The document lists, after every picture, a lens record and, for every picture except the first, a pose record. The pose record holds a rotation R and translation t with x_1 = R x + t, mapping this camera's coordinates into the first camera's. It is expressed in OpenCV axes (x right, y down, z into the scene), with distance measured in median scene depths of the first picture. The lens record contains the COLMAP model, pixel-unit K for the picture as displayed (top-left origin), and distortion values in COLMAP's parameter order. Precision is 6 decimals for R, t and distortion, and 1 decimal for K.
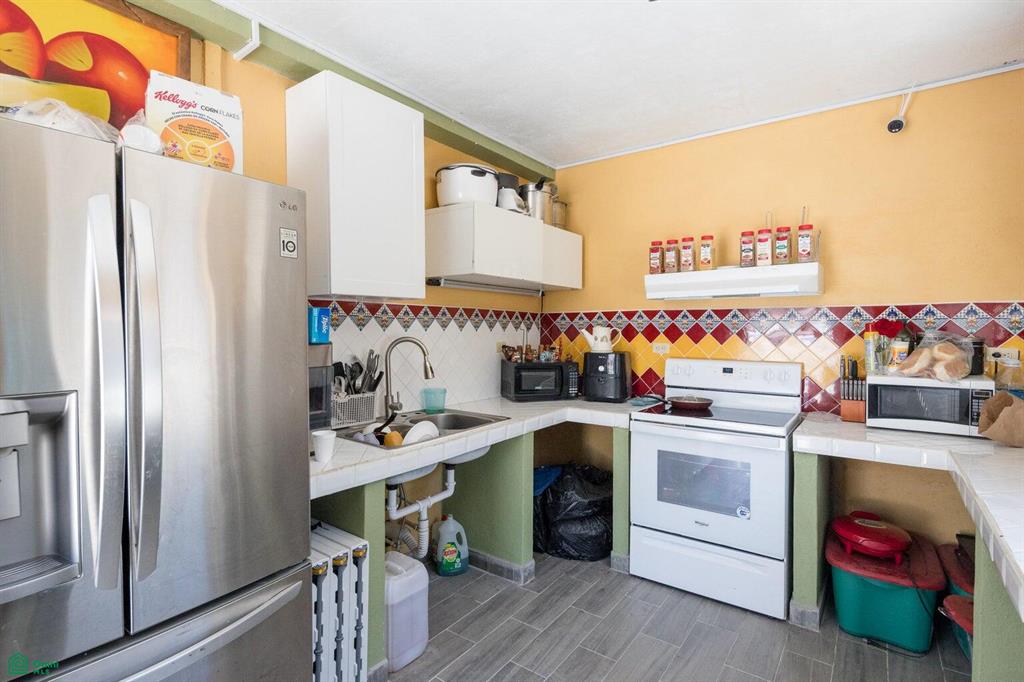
lens RADIAL K [[494.8, 0, 511.6], [0, 494.8, 334.7], [0, 0, 1]] dist [0.003455, -0.001564]
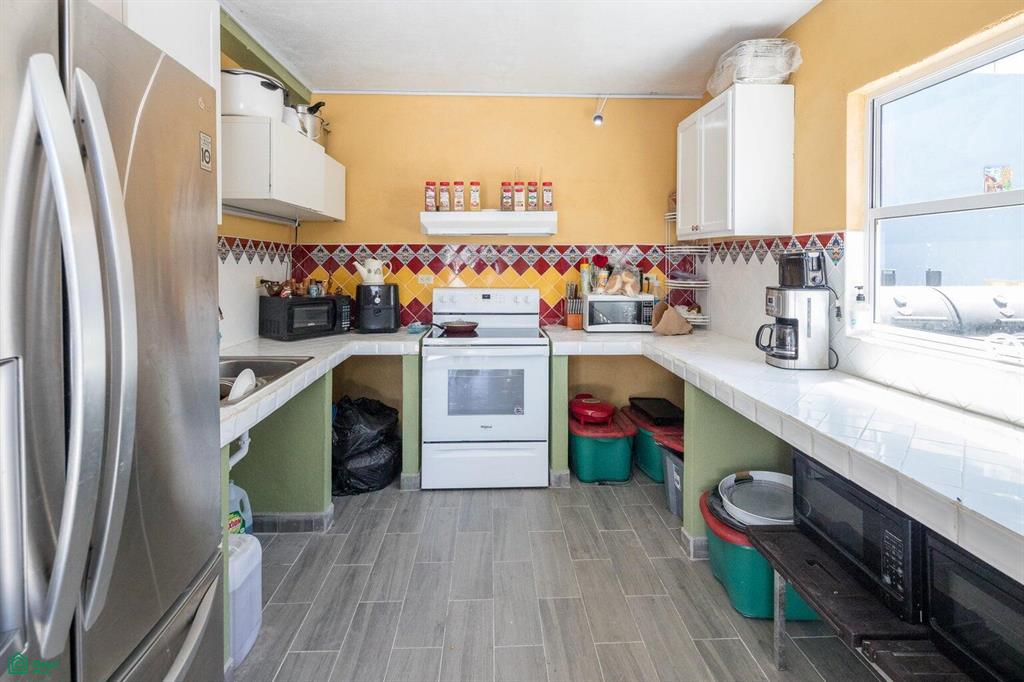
lens RADIAL K [[494.8, 0, 499.4], [0, 494.8, 268.2], [0, 0, 1]] dist [0.003455, -0.001564]
pose [[0.789106, -0.007727, 0.614209, -0.285387], [0.005754, 0.999970, 0.005187, -0.002277], [-0.614230, -0.000559, 0.789127, 0.046389]]
